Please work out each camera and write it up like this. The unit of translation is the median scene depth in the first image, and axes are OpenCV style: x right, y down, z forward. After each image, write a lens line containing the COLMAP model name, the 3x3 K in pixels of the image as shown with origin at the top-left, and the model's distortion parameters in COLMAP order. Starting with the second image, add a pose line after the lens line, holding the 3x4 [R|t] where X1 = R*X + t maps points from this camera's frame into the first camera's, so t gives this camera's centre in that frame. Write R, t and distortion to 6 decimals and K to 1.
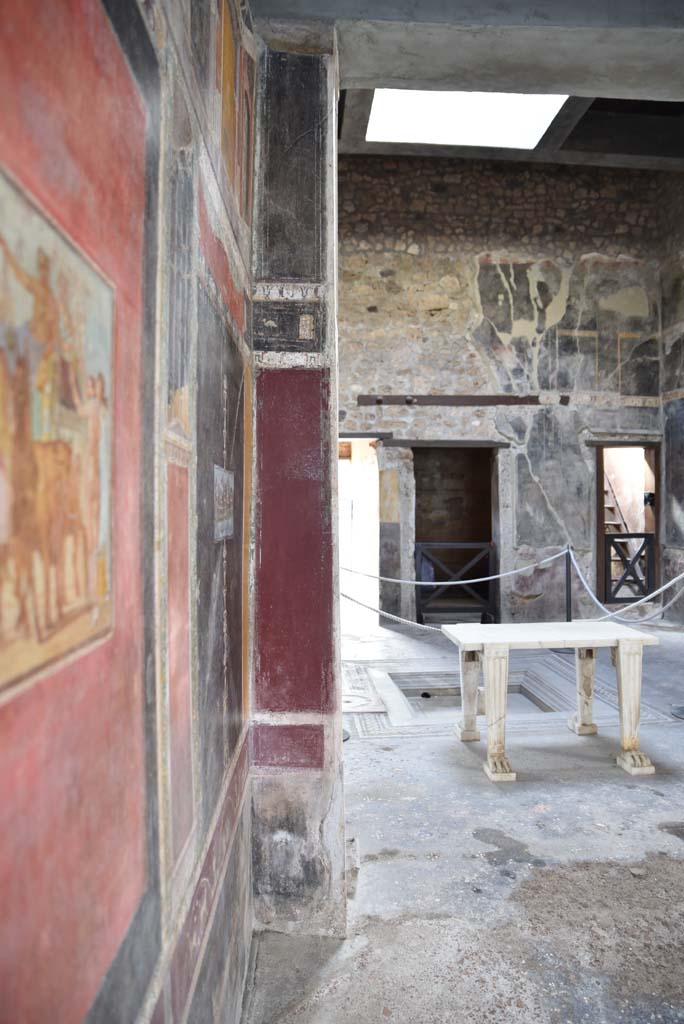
lens RADIAL K [[697.1, 0, 335.2], [0, 697.1, 505.7], [0, 0, 1]] dist [-0.140925, 0.102730]
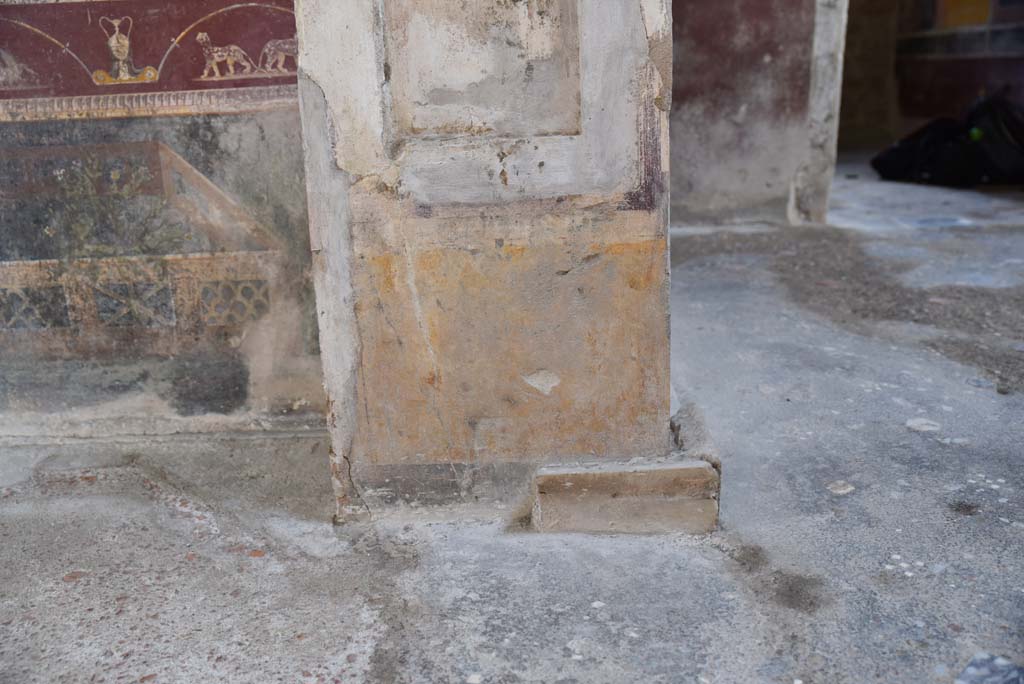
lens RADIAL K [[908.3, 0, 505.1], [0, 908.3, 345.5], [0, 0, 1]] dist [-0.074261, 0.124126]
pose [[-0.062353, 0.291118, -0.954653, 0.137429], [0.052348, 0.956152, 0.288156, 0.103368], [0.996680, -0.032007, -0.074859, 0.308301]]
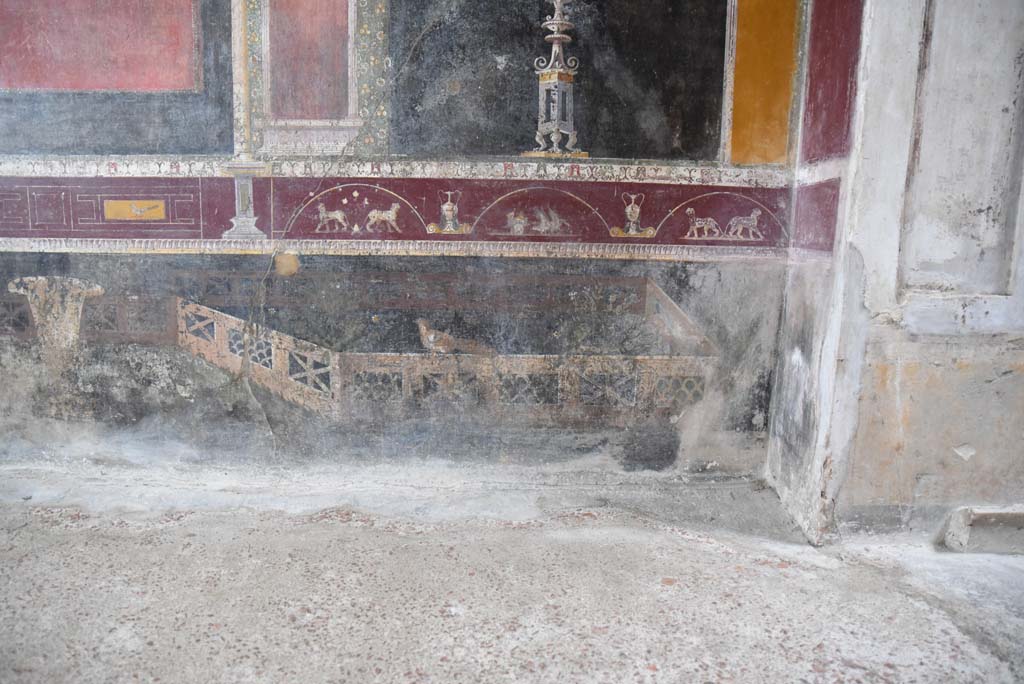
lens RADIAL K [[697.1, 0, 507.2], [0, 697.1, 348.7], [0, 0, 1]] dist [-0.140925, 0.102730]
pose [[-0.009237, 0.171476, -0.985145, 0.157279], [-0.007784, 0.985145, 0.171549, 0.099138], [0.999927, 0.009253, -0.007765, 0.194430]]
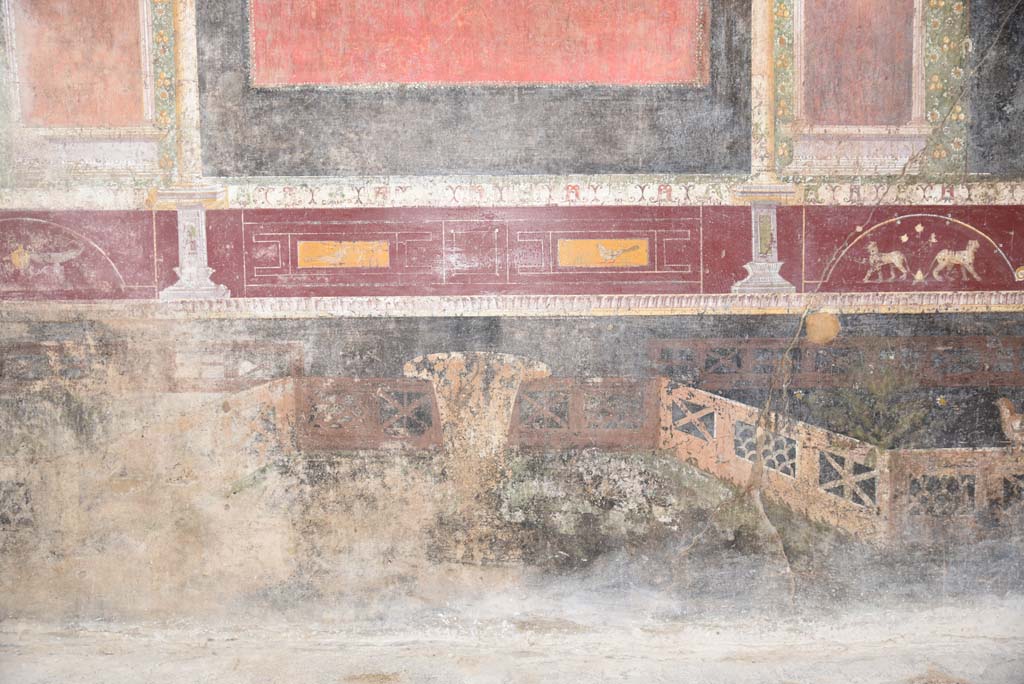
lens RADIAL K [[936.7, 0, 509.0], [0, 936.7, 352.6], [0, 0, 1]] dist [-0.108070, 0.176560]
pose [[0.009405, 0.090969, -0.995809, 0.147674], [0.019946, 0.995638, 0.091142, 0.096323], [0.999757, -0.020719, 0.007550, 0.070981]]
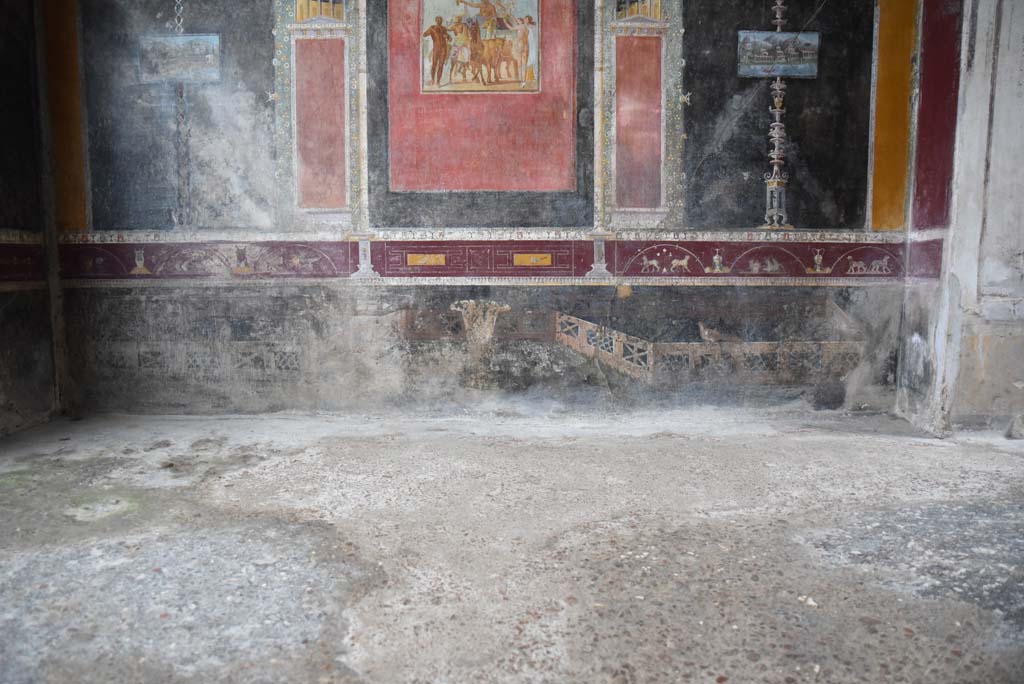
lens RADIAL K [[697.1, 0, 507.2], [0, 697.1, 348.7], [0, 0, 1]] dist [-0.140925, 0.102730]
pose [[-0.009311, 0.109009, -0.993997, 0.293183], [0.013531, 0.993963, 0.108878, 0.099765], [0.999865, -0.012436, -0.010730, 0.081831]]
